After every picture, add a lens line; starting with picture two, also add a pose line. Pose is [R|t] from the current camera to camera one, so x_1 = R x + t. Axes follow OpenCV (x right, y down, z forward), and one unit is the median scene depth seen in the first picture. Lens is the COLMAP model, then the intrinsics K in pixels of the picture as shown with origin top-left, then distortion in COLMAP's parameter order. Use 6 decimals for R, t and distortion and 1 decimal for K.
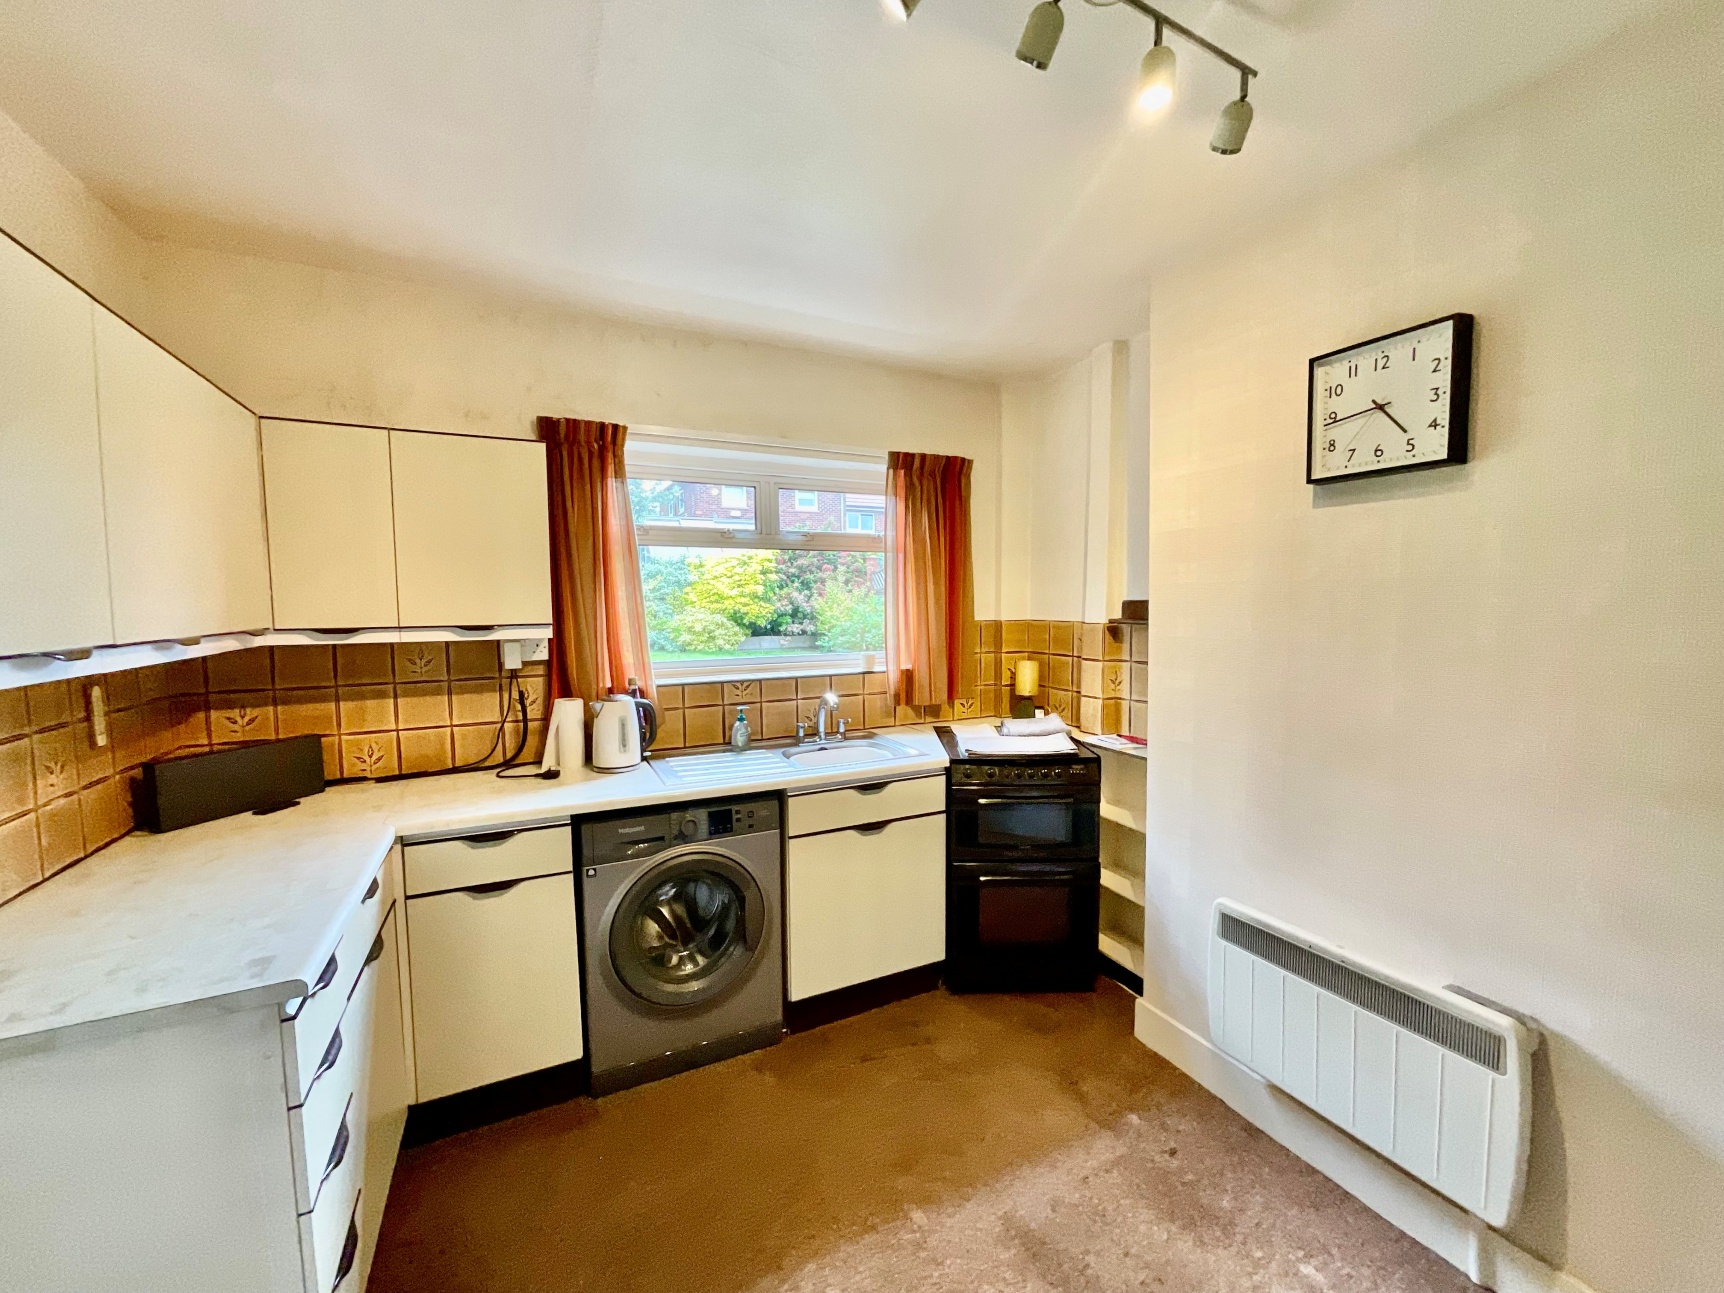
lens RADIAL K [[699.2, 0, 862.0], [0, 699.2, 646.5], [0, 0, 1]] dist [-0.001572, -0.000349]
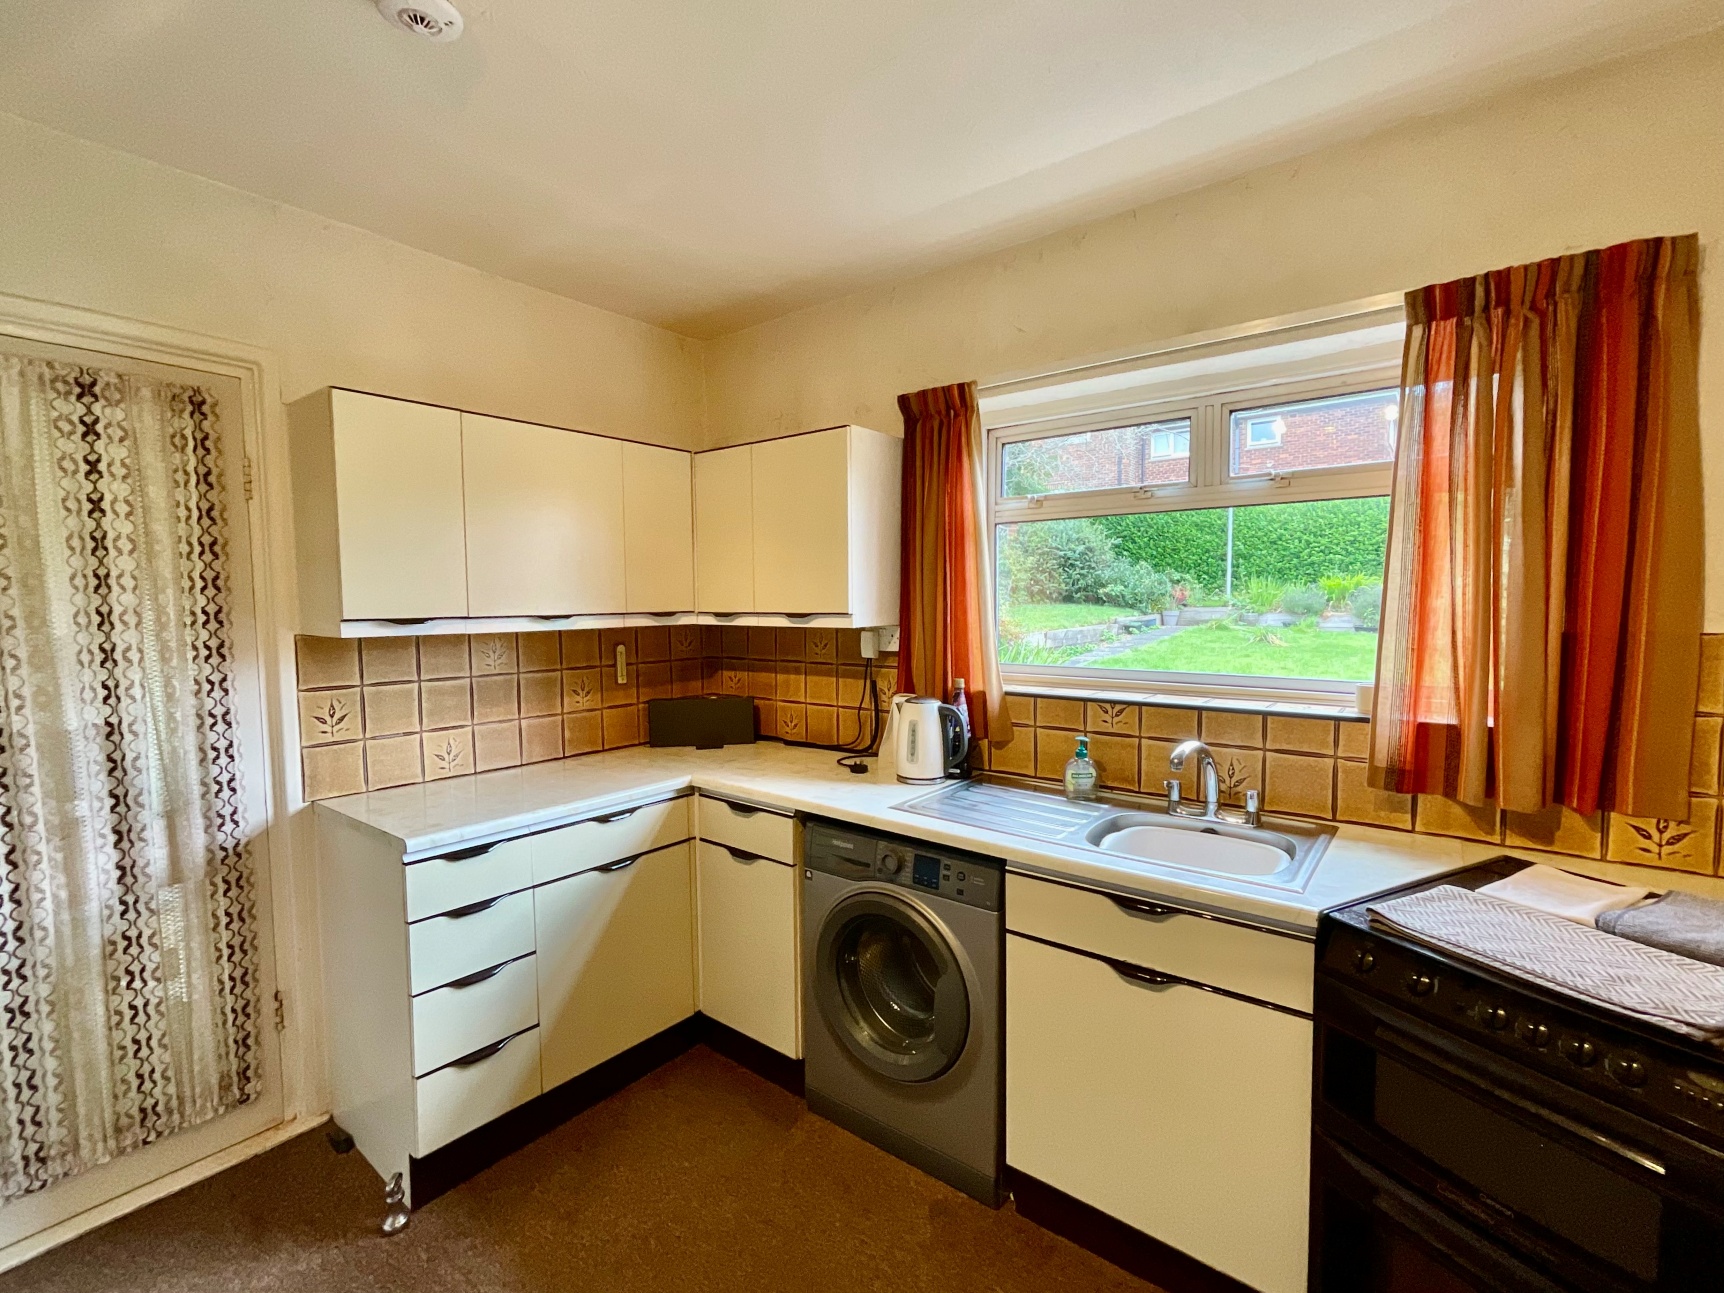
lens RADIAL K [[759.0, 0, 868.5], [0, 759.0, 644.4], [0, 0, 1]] dist [-0.000930, -0.000156]
pose [[0.436544, 0.058393, -0.897786, 0.485125], [-0.054653, 0.997770, 0.038321, -0.029611], [0.898021, 0.032338, 0.438762, 0.528231]]
